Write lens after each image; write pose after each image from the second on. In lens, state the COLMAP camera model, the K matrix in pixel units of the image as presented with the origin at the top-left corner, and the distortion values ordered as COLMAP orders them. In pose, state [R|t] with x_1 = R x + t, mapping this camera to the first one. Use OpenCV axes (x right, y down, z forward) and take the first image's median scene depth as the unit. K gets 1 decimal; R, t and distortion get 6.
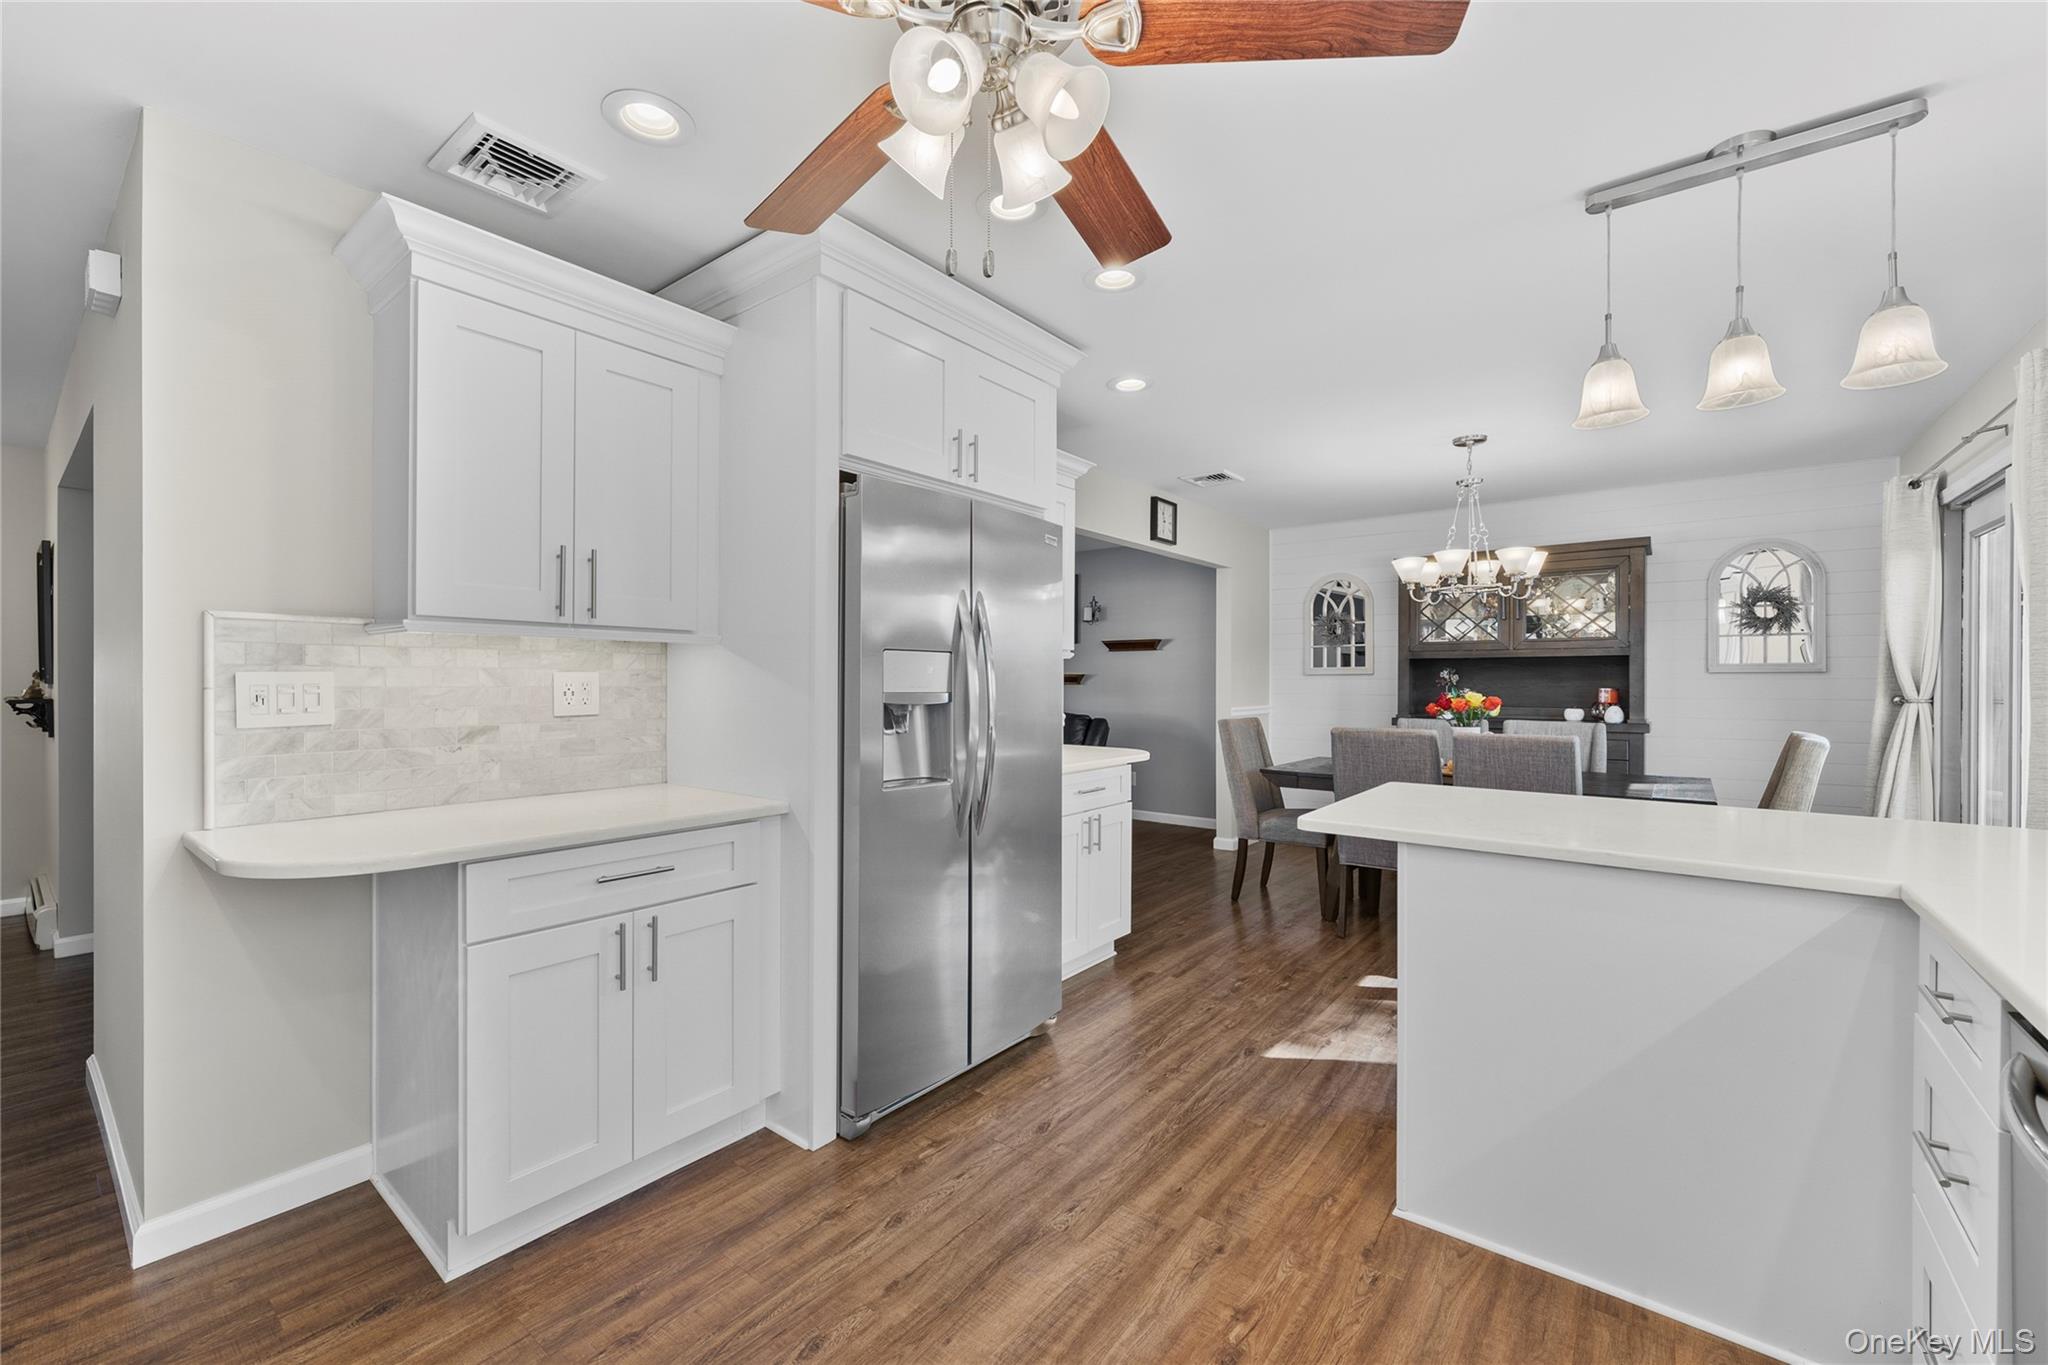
lens RADIAL K [[826.9, 0, 1024.6], [0, 826.9, 684.3], [0, 0, 1]] dist [0.001503, 0.000124]
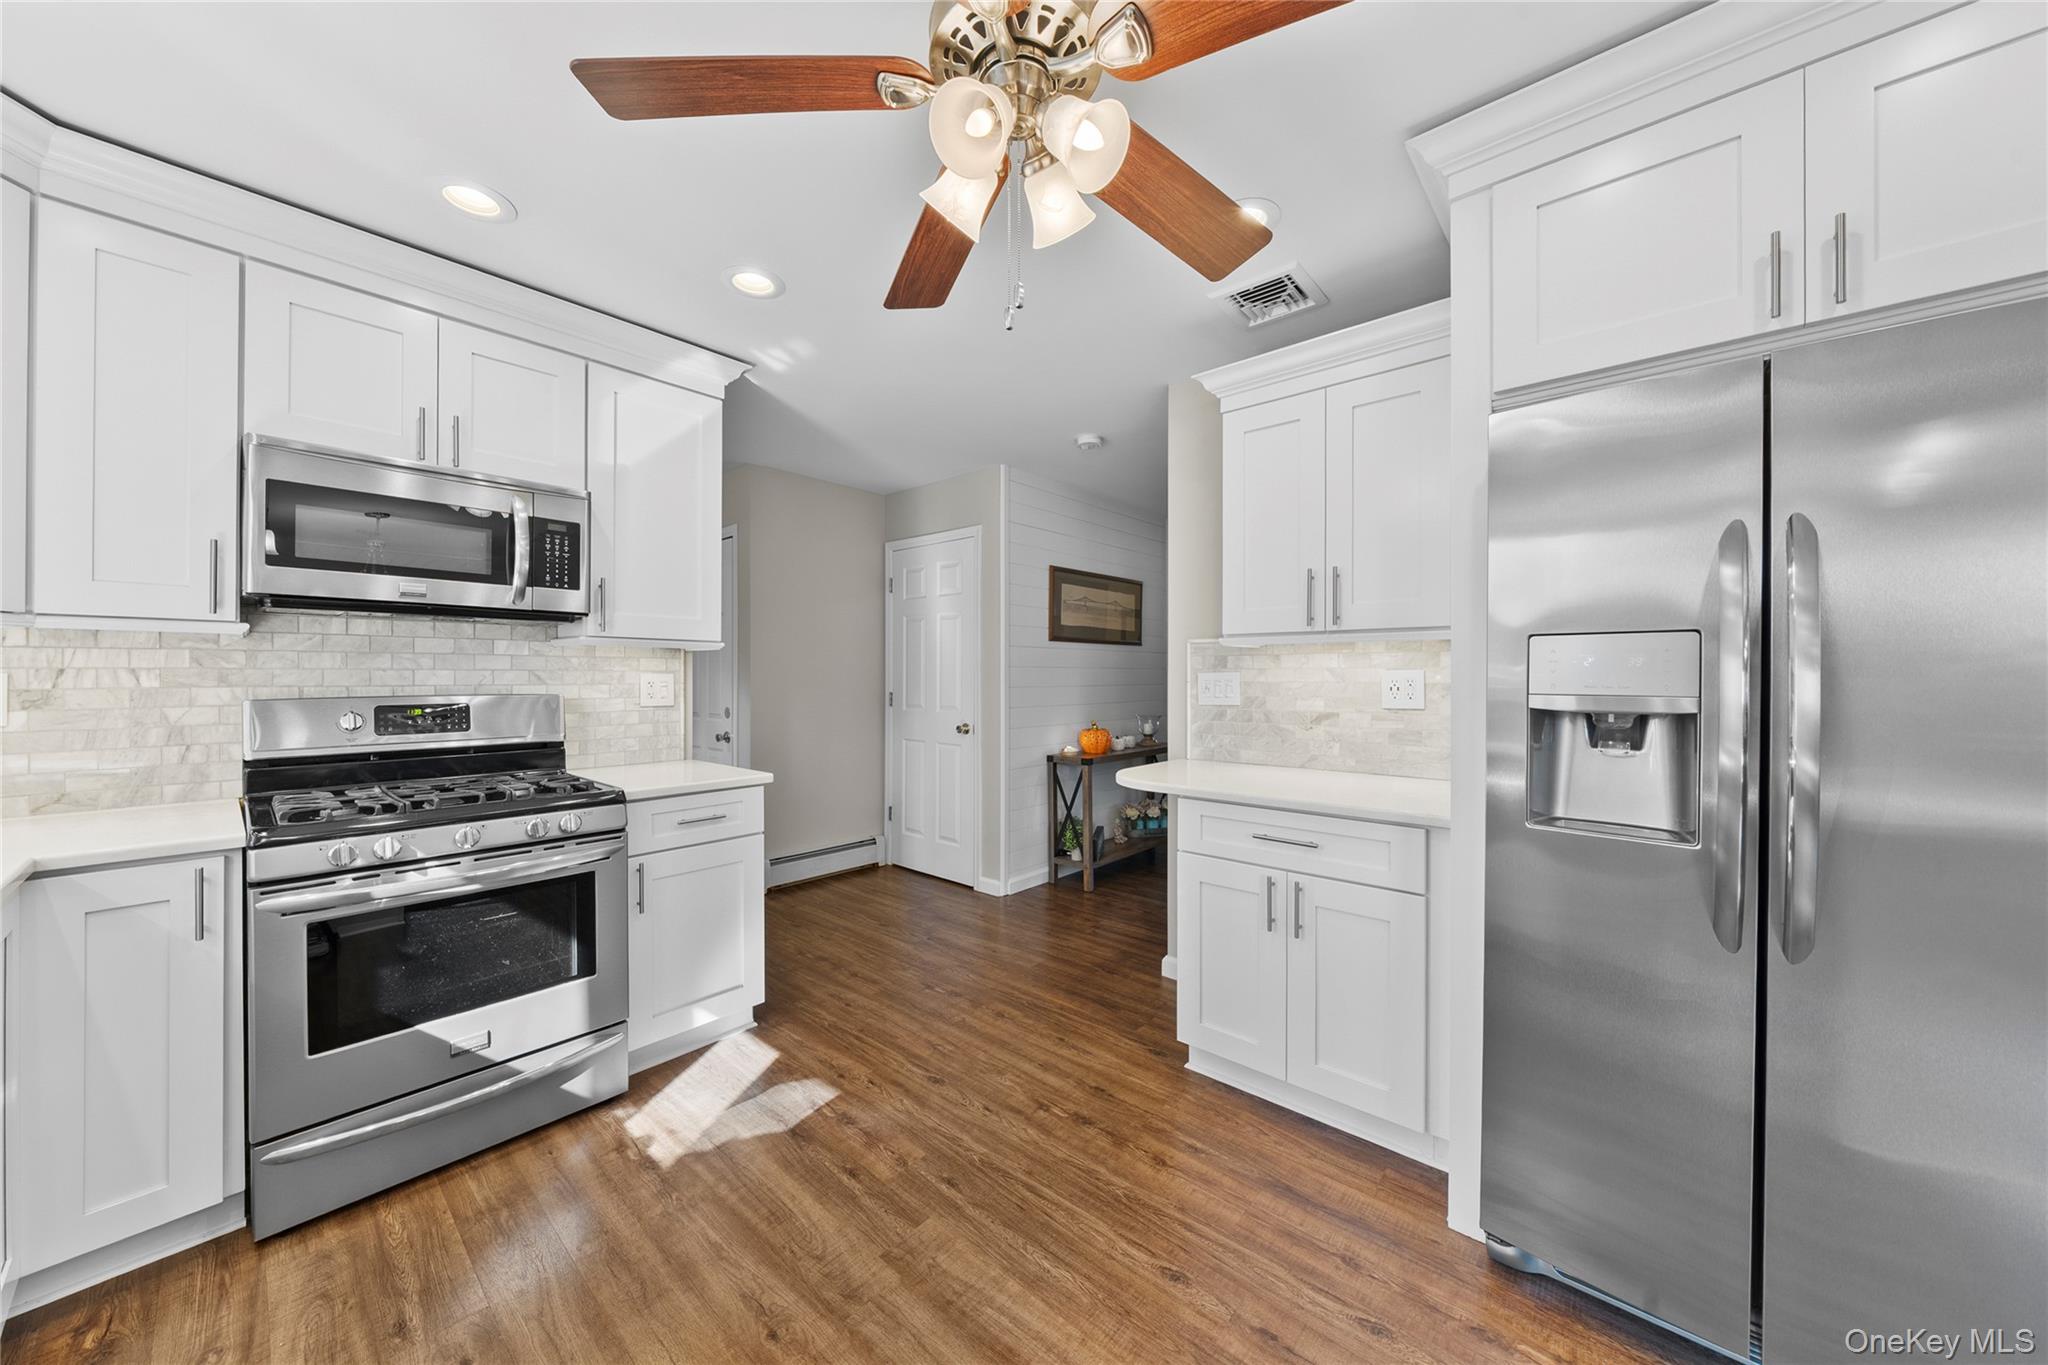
lens RADIAL K [[715.5, 0, 1025.3], [0, 715.5, 676.2], [0, 0, 1]] dist [-0.001836, -0.000108]
pose [[-0.056091, -0.002990, -0.998421, 0.564073], [-0.003293, 0.999991, -0.002810, -0.002396], [0.998420, 0.003131, -0.056100, 0.668912]]
